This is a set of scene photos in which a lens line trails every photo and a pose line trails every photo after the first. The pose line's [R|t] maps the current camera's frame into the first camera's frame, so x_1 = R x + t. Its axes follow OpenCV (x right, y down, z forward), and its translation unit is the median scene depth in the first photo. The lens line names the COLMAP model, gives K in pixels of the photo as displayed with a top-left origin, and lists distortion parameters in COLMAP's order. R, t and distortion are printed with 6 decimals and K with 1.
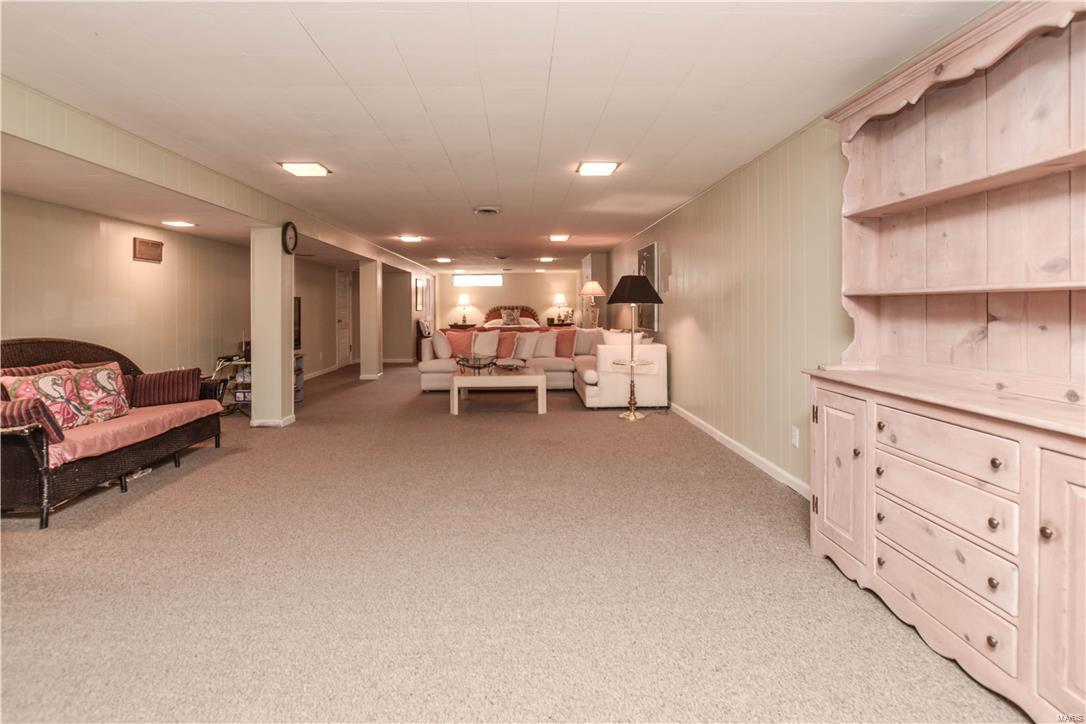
lens RADIAL K [[523.9, 0, 516.3], [0, 523.9, 313.7], [0, 0, 1]] dist [-0.014845, 0.000298]
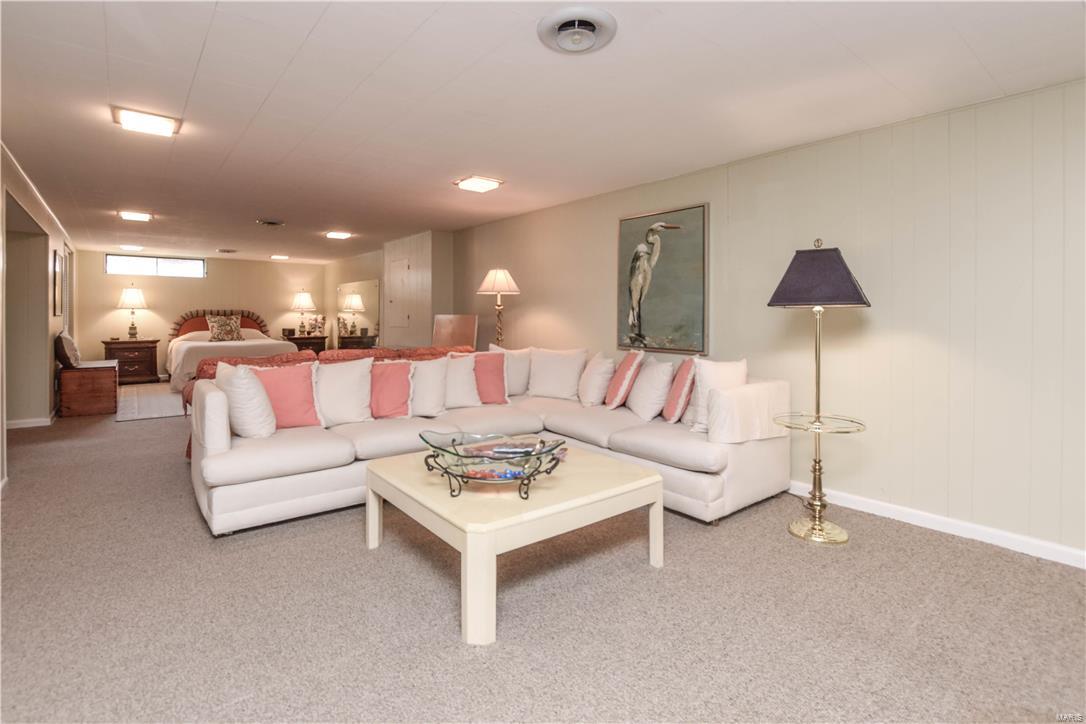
lens RADIAL K [[523.9, 0, 516.3], [0, 523.9, 313.7], [0, 0, 1]] dist [-0.014845, 0.000298]
pose [[0.796273, 0.011971, 0.604819, -0.110420], [-0.002809, 0.999867, -0.016093, -0.001181], [-0.604931, 0.011115, 0.796200, 0.280903]]
